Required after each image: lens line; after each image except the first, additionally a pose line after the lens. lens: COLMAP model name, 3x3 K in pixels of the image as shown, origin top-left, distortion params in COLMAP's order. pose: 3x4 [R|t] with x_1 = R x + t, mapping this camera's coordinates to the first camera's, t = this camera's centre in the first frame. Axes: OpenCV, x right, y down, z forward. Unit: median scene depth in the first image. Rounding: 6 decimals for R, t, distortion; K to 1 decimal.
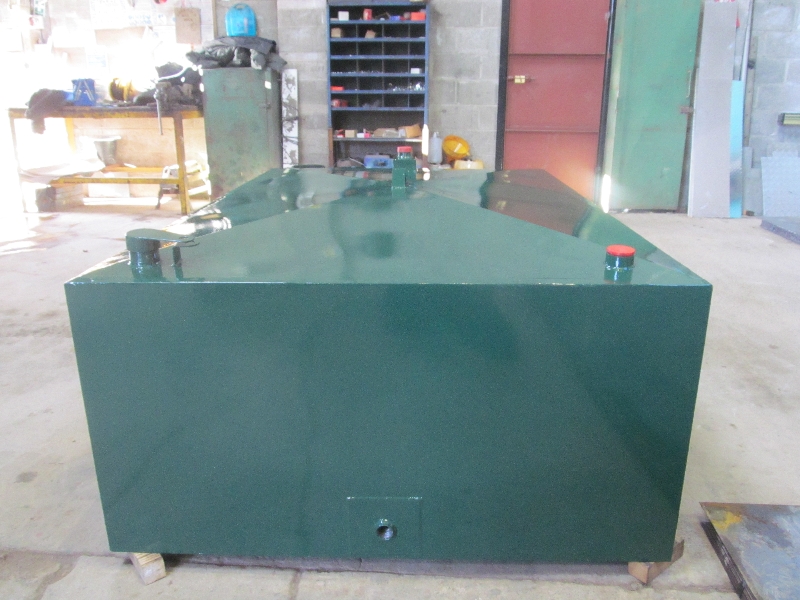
lens RADIAL K [[665.4, 0, 400.0], [0, 665.4, 300.0], [0, 0, 1]] dist [-0.061445, 0.027595]
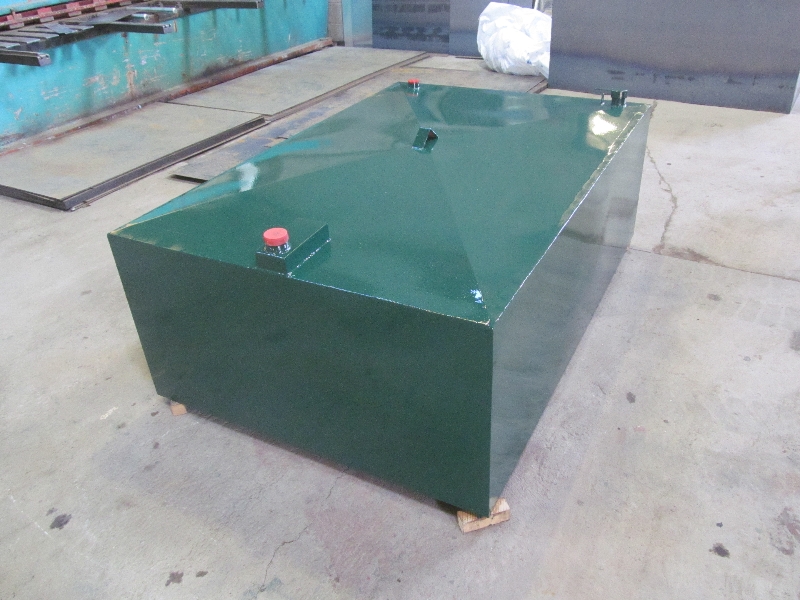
lens RADIAL K [[665.4, 0, 400.0], [0, 665.4, 300.0], [0, 0, 1]] dist [-0.061445, 0.027595]
pose [[-0.894238, -0.194936, 0.402914, -0.164794], [0.186075, 0.656797, 0.730749, -0.295605], [-0.407081, 0.728436, -0.551059, 0.654924]]
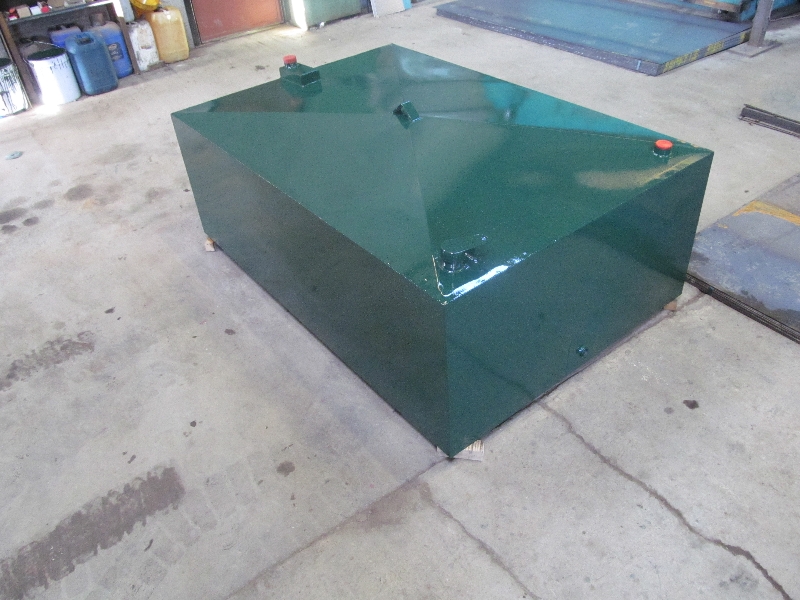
lens RADIAL K [[664.2, 0, 403.8], [0, 664.2, 301.0], [0, 0, 1]] dist [-0.058848, 0.023205]
pose [[0.765007, -0.440197, 0.470096, -0.258031], [0.262627, 0.879720, 0.396384, -0.127821], [-0.588040, -0.179776, 0.788600, -0.005854]]
